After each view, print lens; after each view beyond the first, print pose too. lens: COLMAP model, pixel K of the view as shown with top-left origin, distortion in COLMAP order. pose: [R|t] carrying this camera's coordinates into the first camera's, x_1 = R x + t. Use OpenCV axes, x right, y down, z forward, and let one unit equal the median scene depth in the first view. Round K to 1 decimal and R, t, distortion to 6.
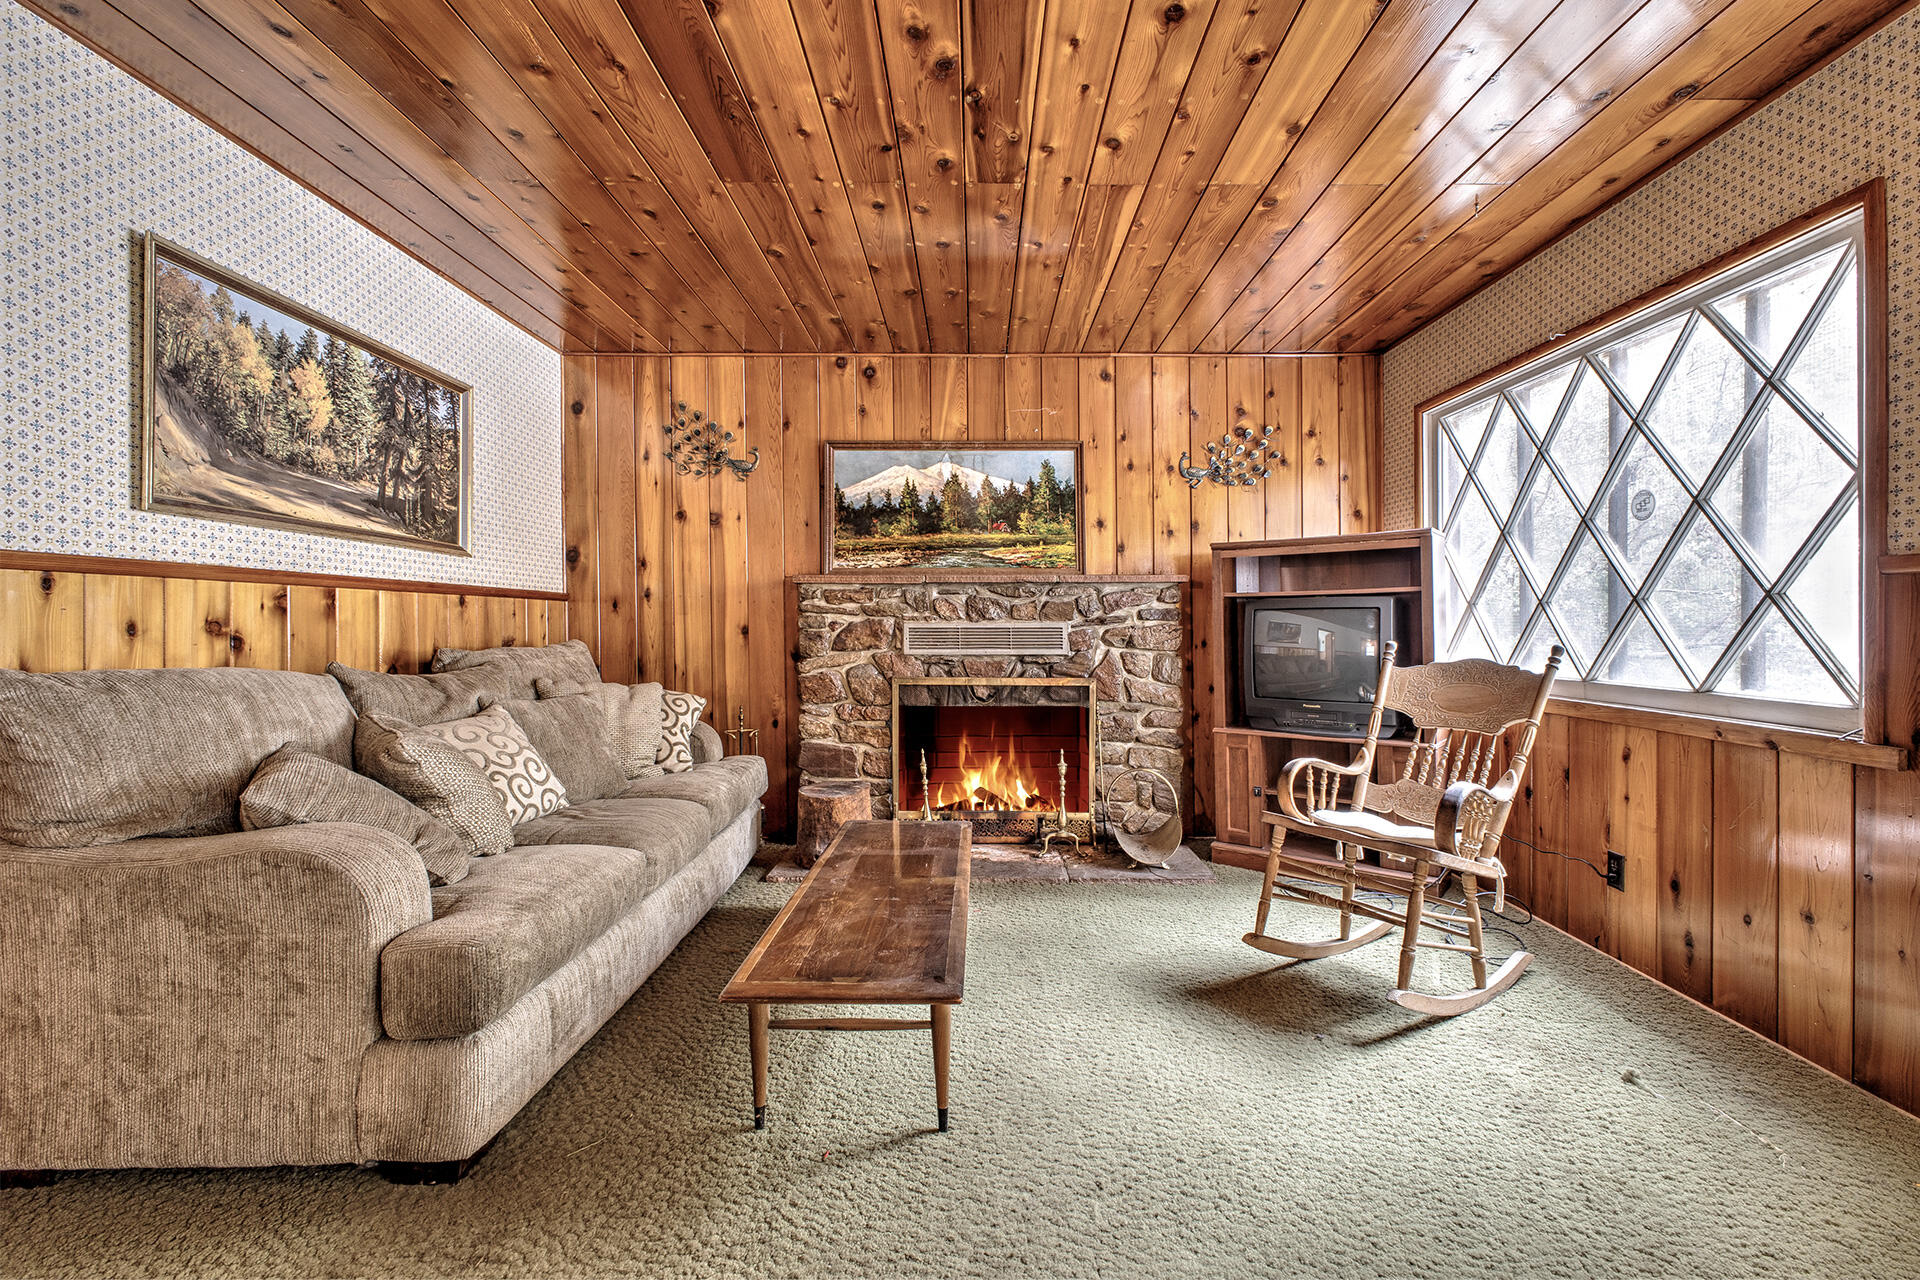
lens RADIAL K [[854.6, 0, 961.4], [0, 854.6, 605.2], [0, 0, 1]] dist [0.001954, -0.000334]
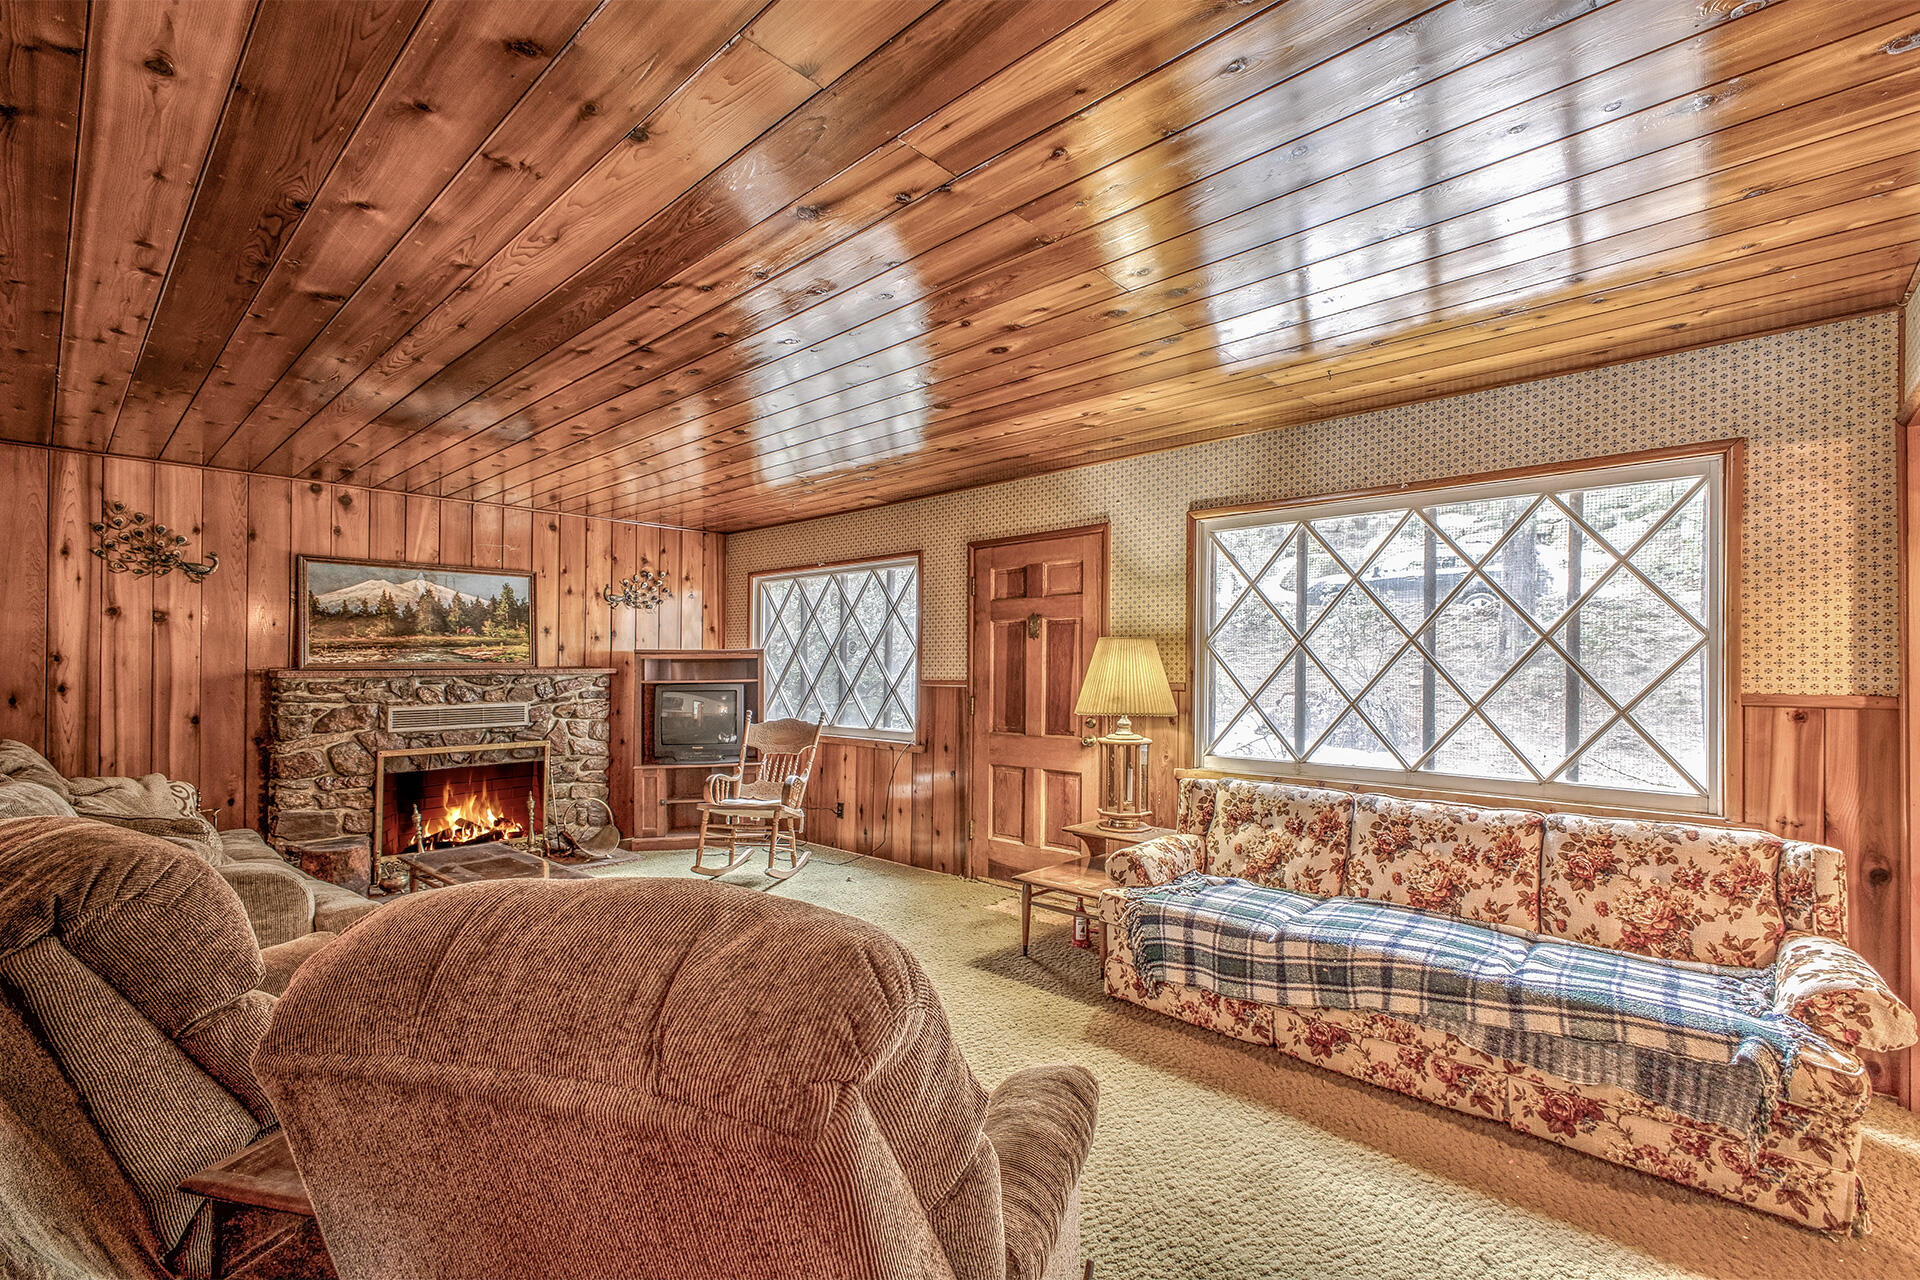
lens RADIAL K [[849.5, 0, 998.0], [0, 849.5, 656.5], [0, 0, 1]] dist [0.024320, 0.000127]
pose [[0.648512, 0.004677, 0.761190, -0.447600], [-0.015714, 0.999850, 0.007245, -0.077609], [-0.761043, -0.016660, 0.648488, -0.505503]]
